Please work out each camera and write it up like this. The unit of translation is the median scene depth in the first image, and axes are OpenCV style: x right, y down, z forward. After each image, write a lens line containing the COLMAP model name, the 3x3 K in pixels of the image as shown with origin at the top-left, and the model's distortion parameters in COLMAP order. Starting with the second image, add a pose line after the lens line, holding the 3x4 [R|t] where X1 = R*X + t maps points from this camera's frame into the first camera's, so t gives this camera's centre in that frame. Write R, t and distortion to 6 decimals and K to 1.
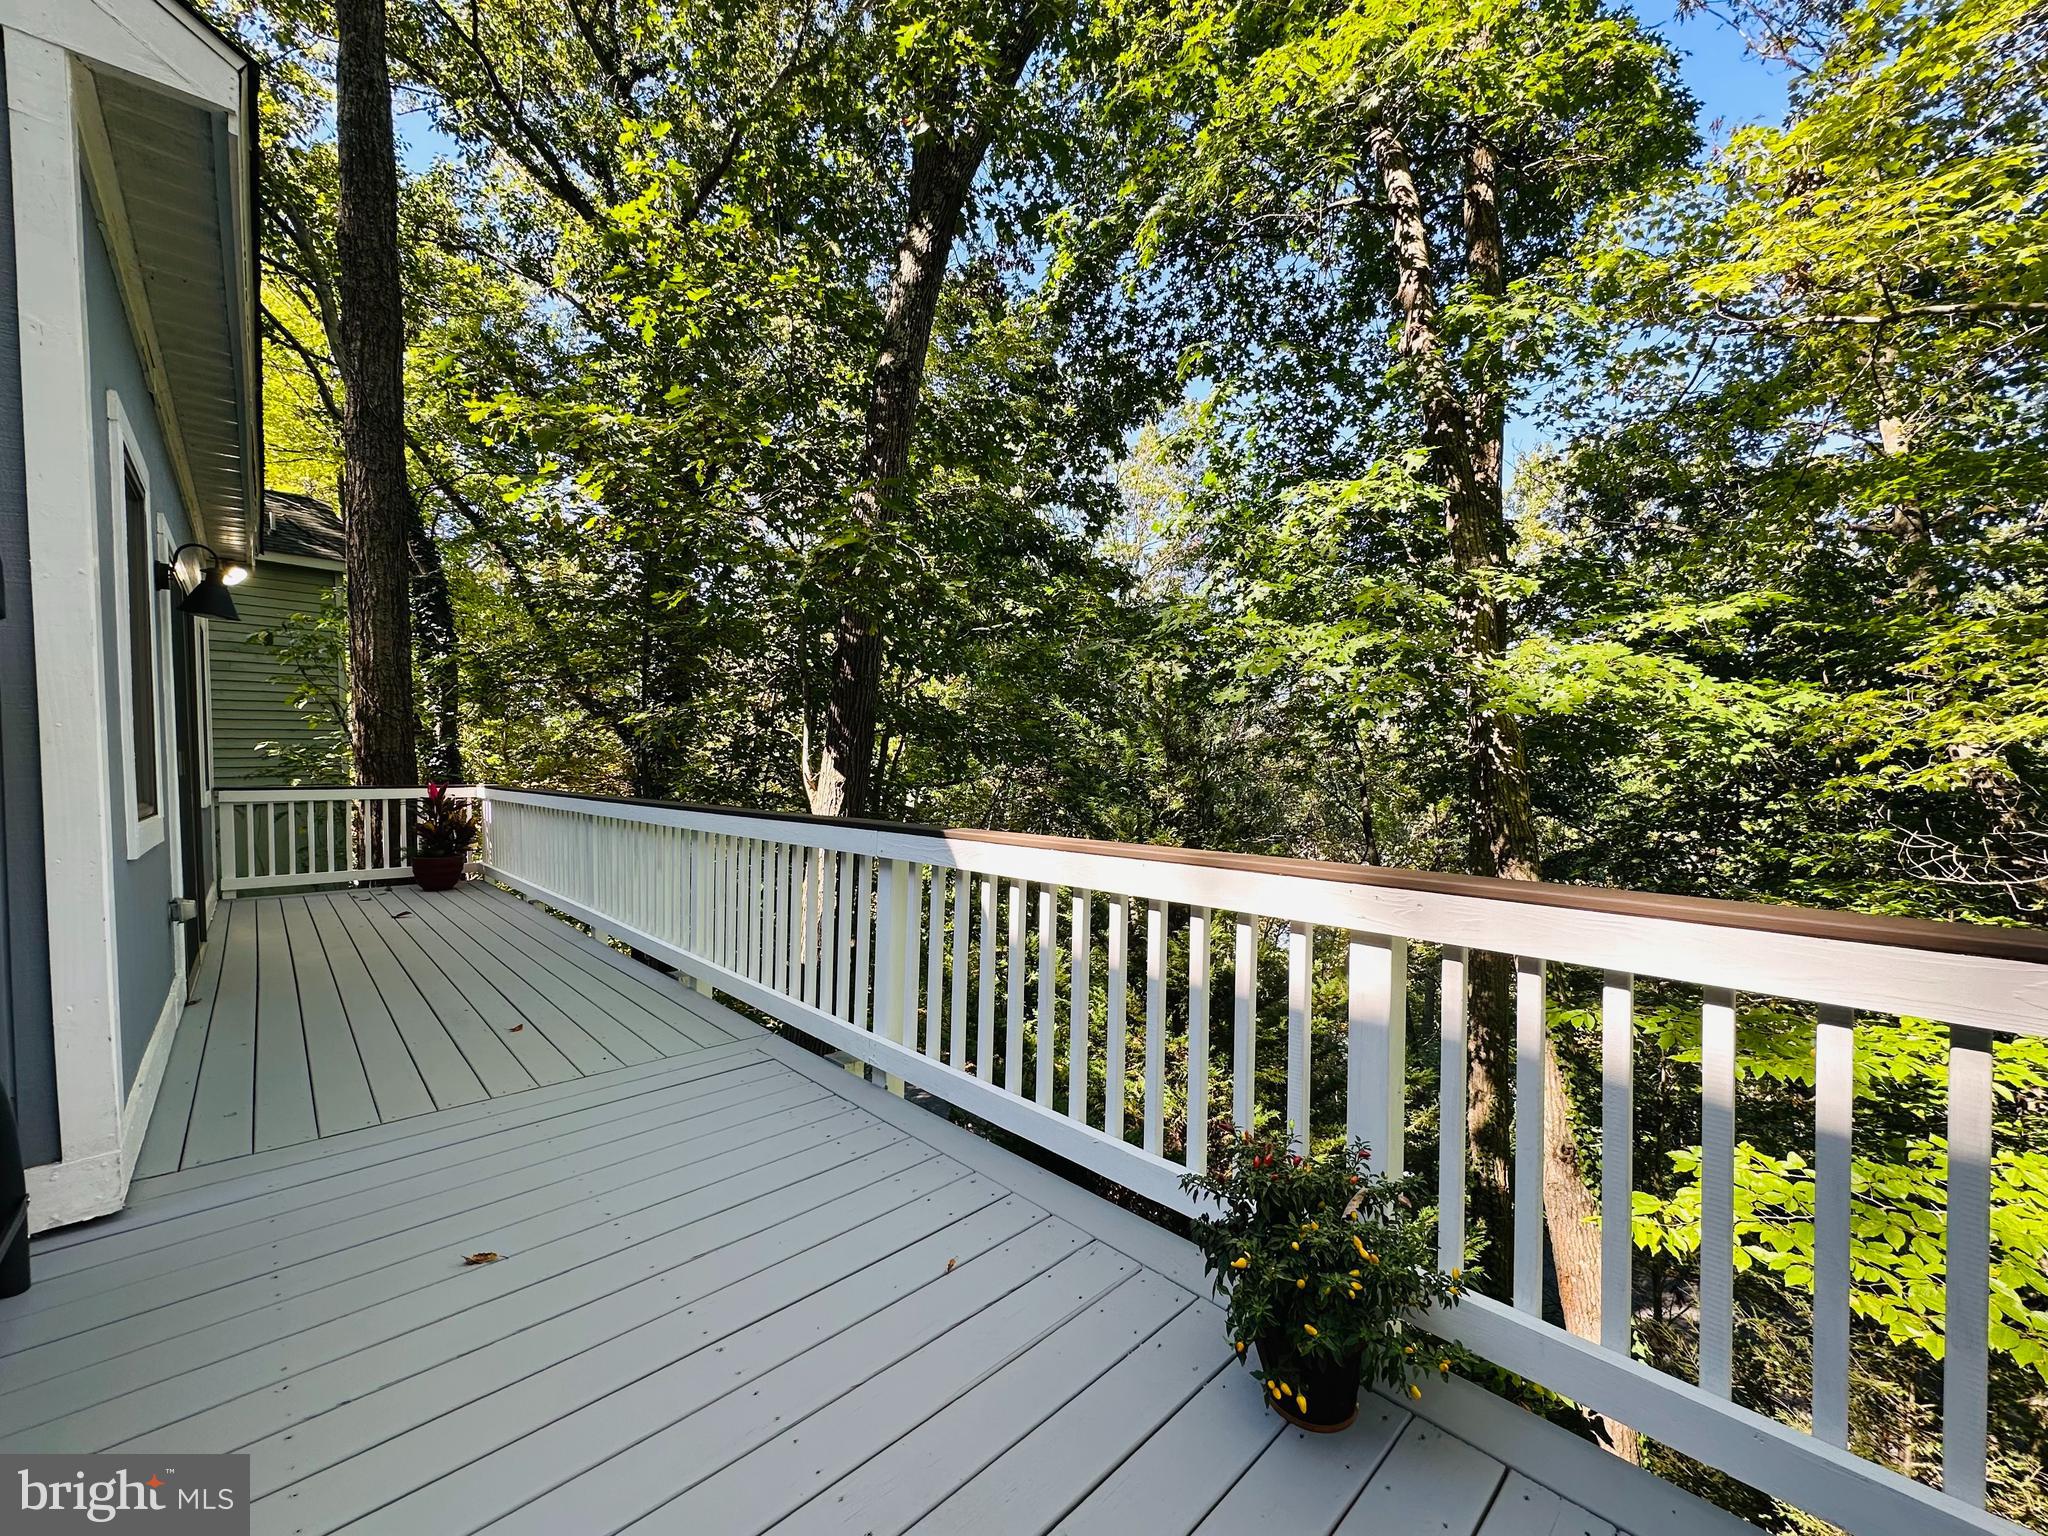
lens RADIAL K [[816.7, 0, 1018.7], [0, 816.7, 775.3], [0, 0, 1]] dist [-0.000390, 0.000085]
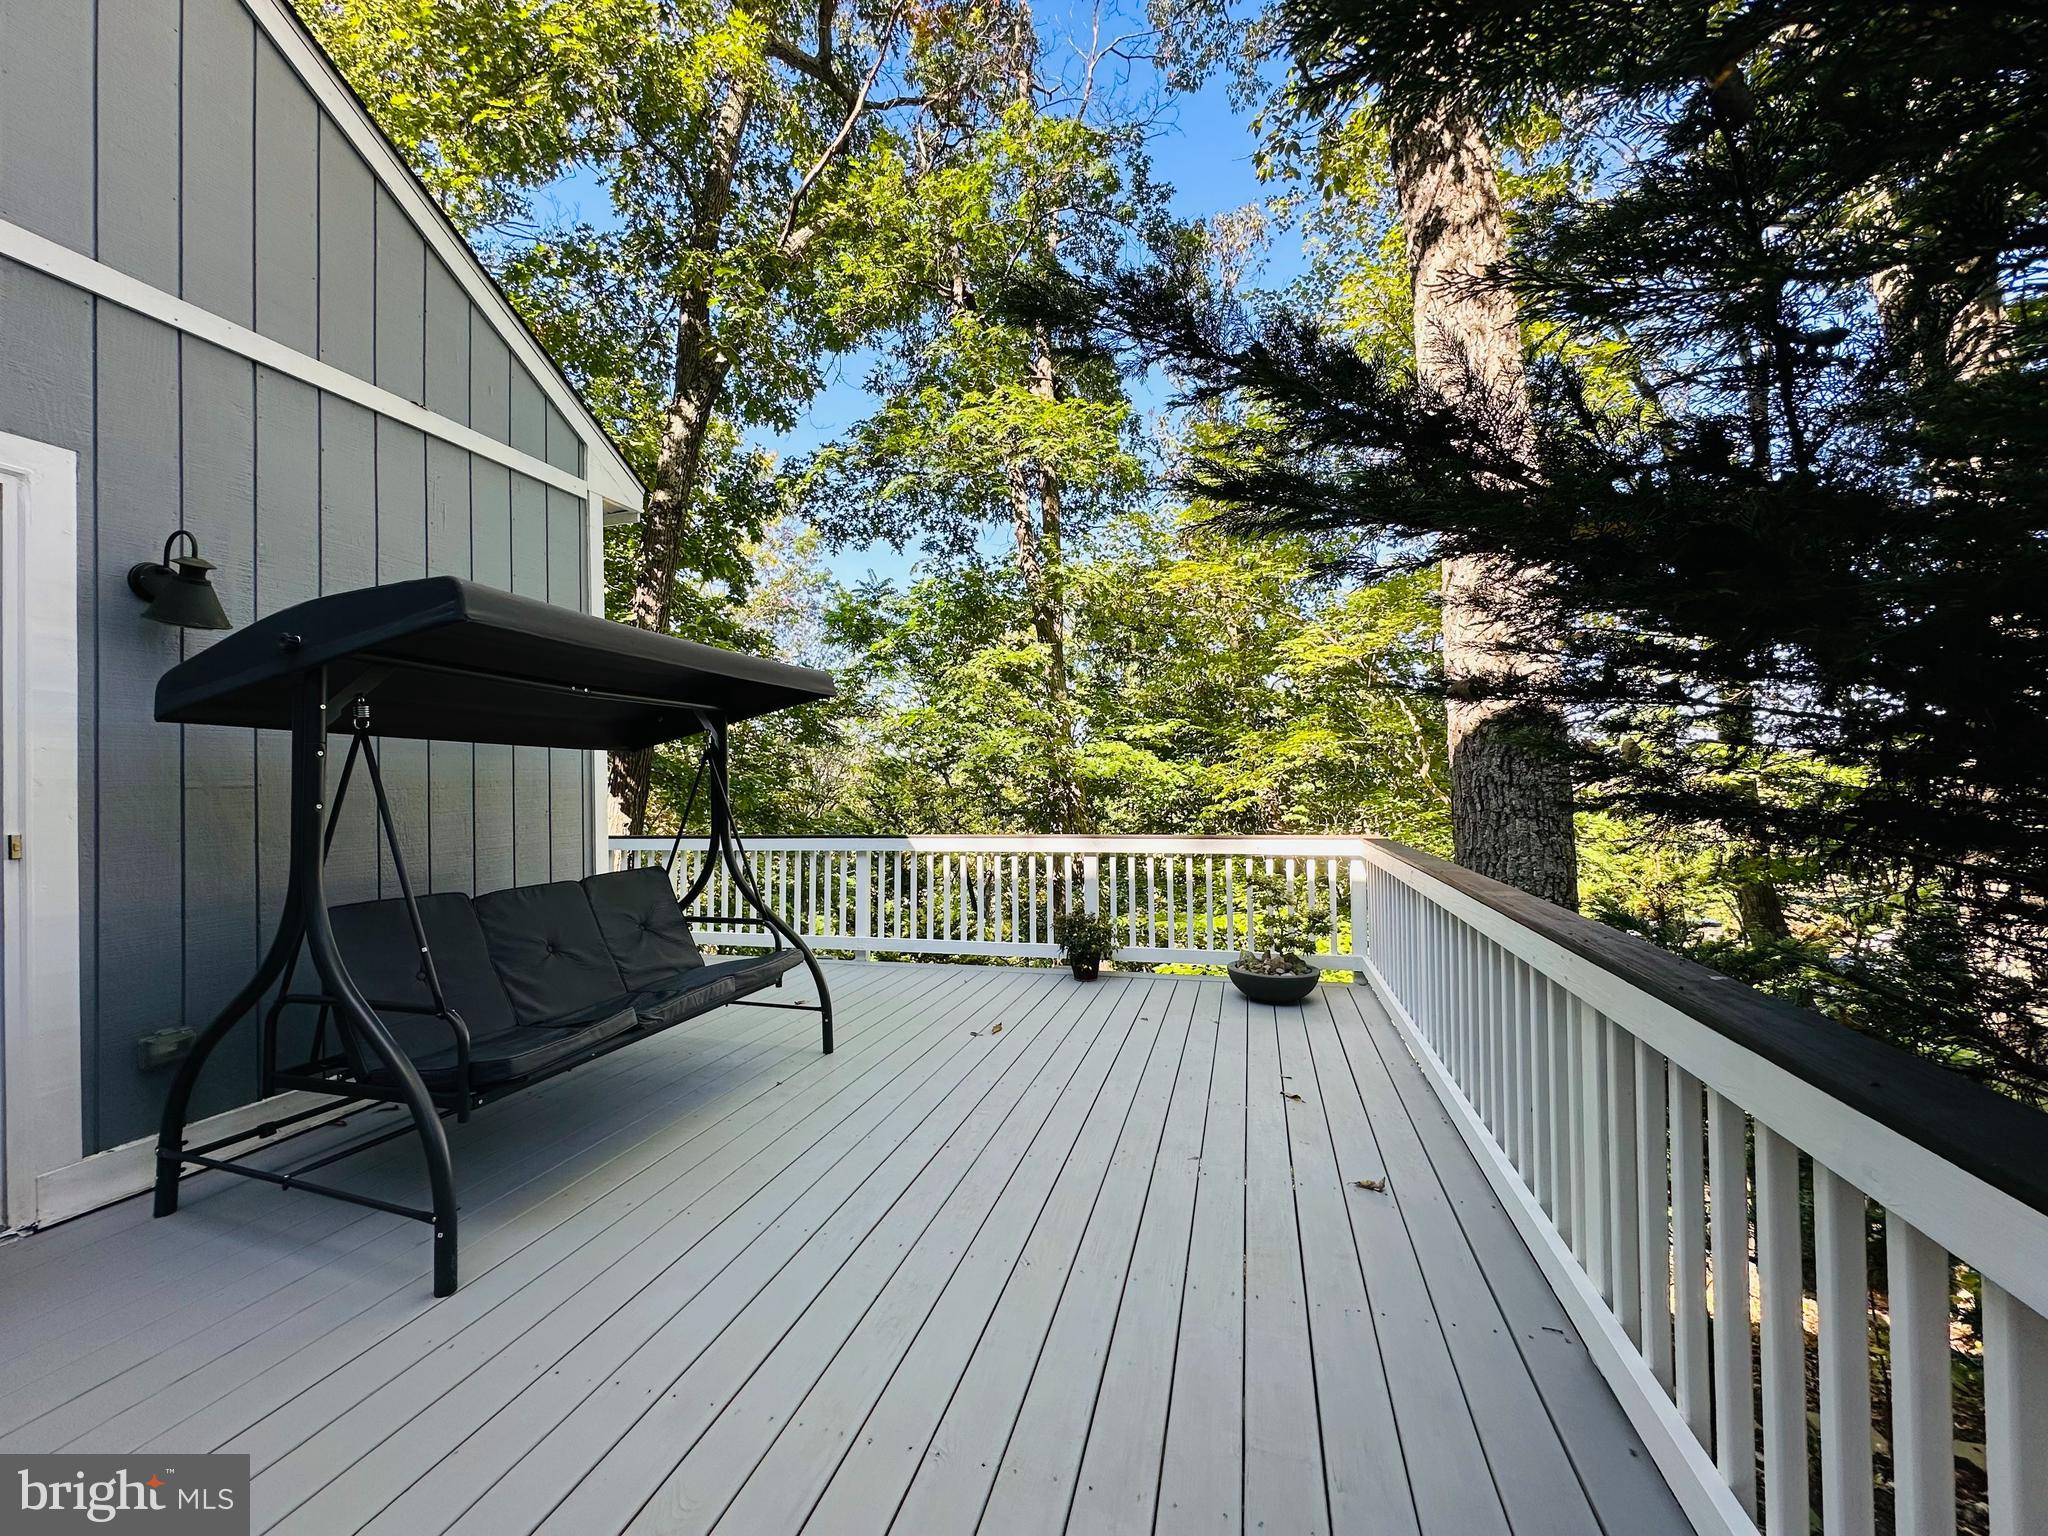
lens RADIAL K [[816.7, 0, 1027.1], [0, 816.7, 778.2], [0, 0, 1]] dist [-0.000390, 0.000085]
pose [[0.853809, 0.002505, 0.520580, -0.452481], [0.021794, 0.998940, -0.040551, 0.006036], [-0.520129, 0.045969, 0.852850, -0.514621]]
